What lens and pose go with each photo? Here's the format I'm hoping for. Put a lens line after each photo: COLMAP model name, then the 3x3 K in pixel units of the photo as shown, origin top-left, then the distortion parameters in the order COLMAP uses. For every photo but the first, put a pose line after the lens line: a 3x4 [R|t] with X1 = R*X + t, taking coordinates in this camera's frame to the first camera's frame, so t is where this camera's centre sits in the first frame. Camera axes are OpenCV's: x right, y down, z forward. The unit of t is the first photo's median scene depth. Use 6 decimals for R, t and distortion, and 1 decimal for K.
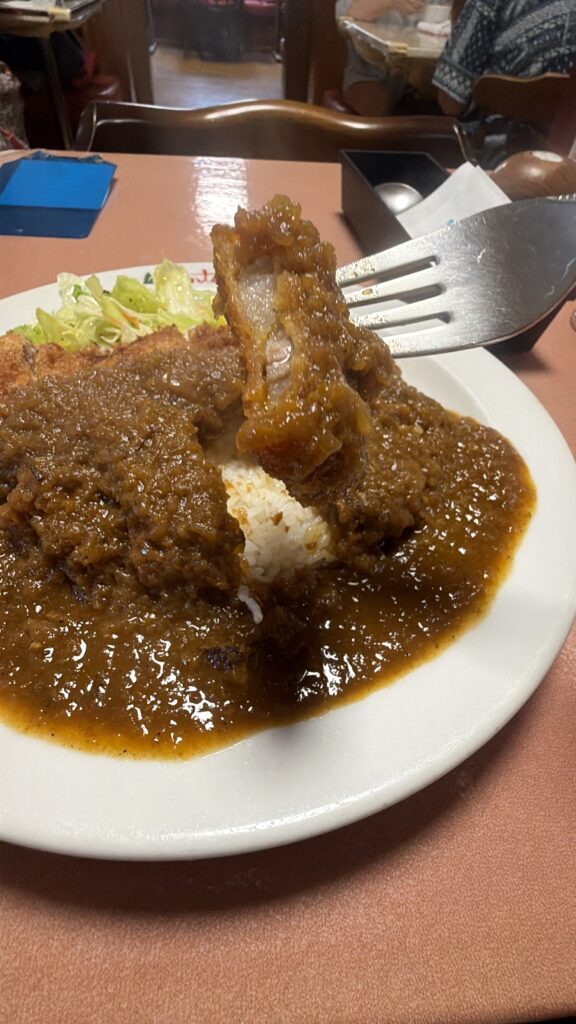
lens RADIAL K [[493.2, 0, 288.0], [0, 493.2, 512.0], [0, 0, 1]] dist [-0.001286, 0.001044]
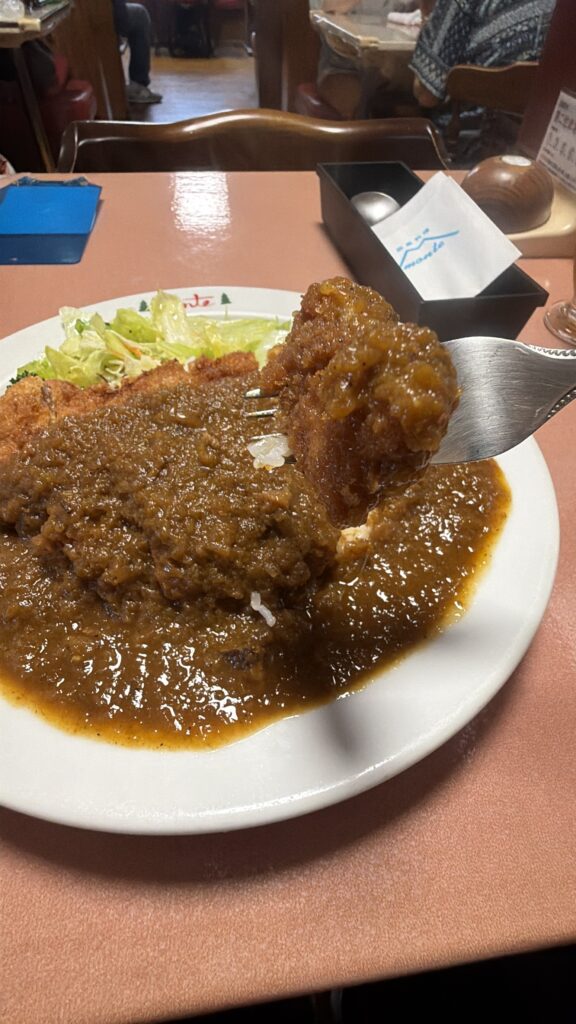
lens RADIAL K [[491.4, 0, 291.5], [0, 491.4, 511.2], [0, 0, 1]] dist [0.002907, -0.000257]
pose [[0.998460, -0.053623, 0.014212, -0.008685], [0.053538, 0.998546, 0.006319, -0.042781], [-0.014530, -0.005549, 0.999879, -0.124547]]
